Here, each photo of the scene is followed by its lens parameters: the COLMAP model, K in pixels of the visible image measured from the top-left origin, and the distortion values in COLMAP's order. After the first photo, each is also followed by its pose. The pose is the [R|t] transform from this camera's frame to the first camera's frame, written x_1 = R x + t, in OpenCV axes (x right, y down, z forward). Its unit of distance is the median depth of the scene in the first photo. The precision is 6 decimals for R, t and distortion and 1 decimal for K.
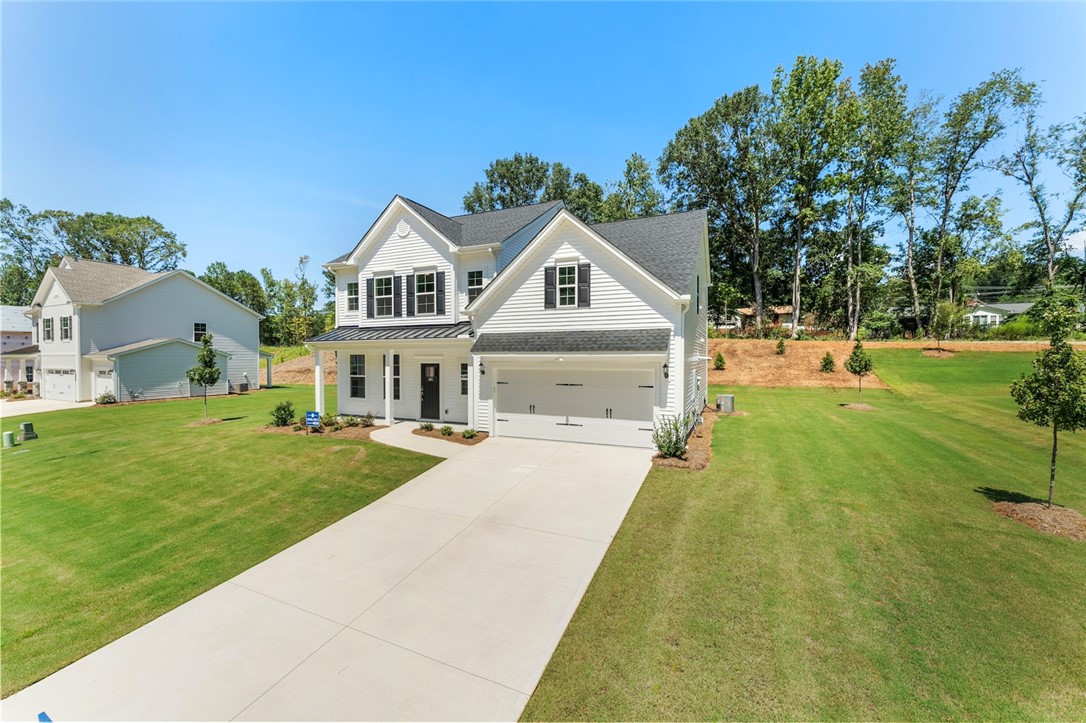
lens RADIAL K [[441.0, 0, 543.6], [0, 441.0, 362.0], [0, 0, 1]] dist [-0.001329, 0.000198]
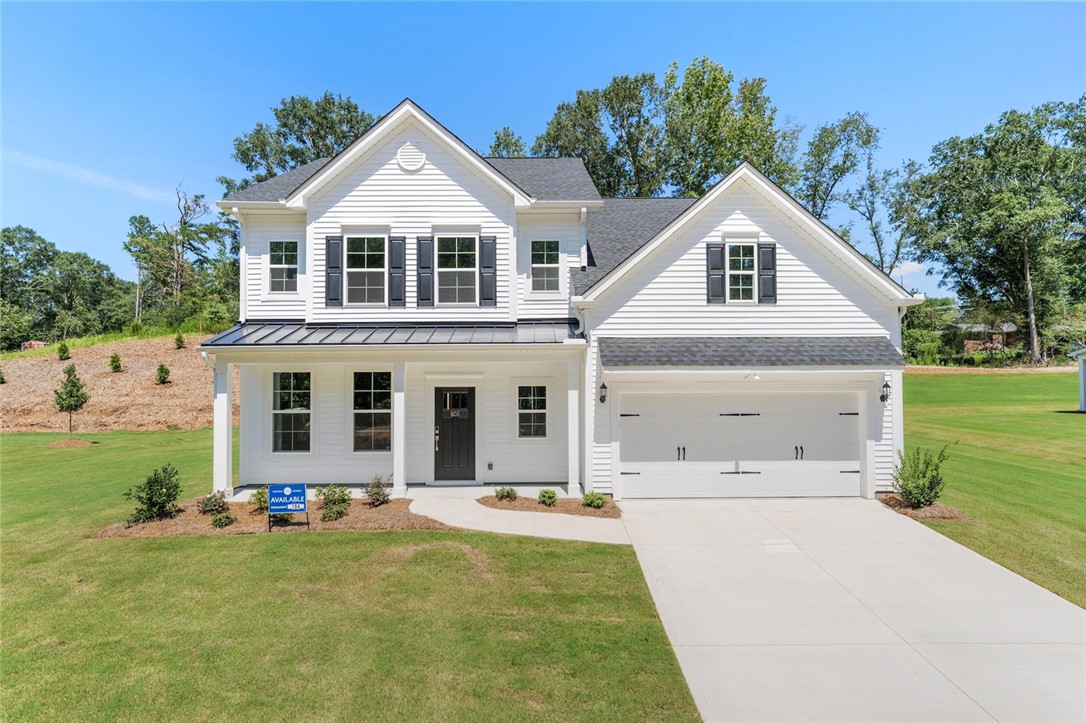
lens RADIAL K [[556.5, 0, 541.7], [0, 556.5, 362.3], [0, 0, 1]] dist [0.000879, 0.000251]
pose [[0.907819, 0.012182, 0.419185, -0.487305], [0.008003, 0.998893, -0.046360, 0.006439], [-0.419285, 0.045441, 0.906717, 0.276241]]
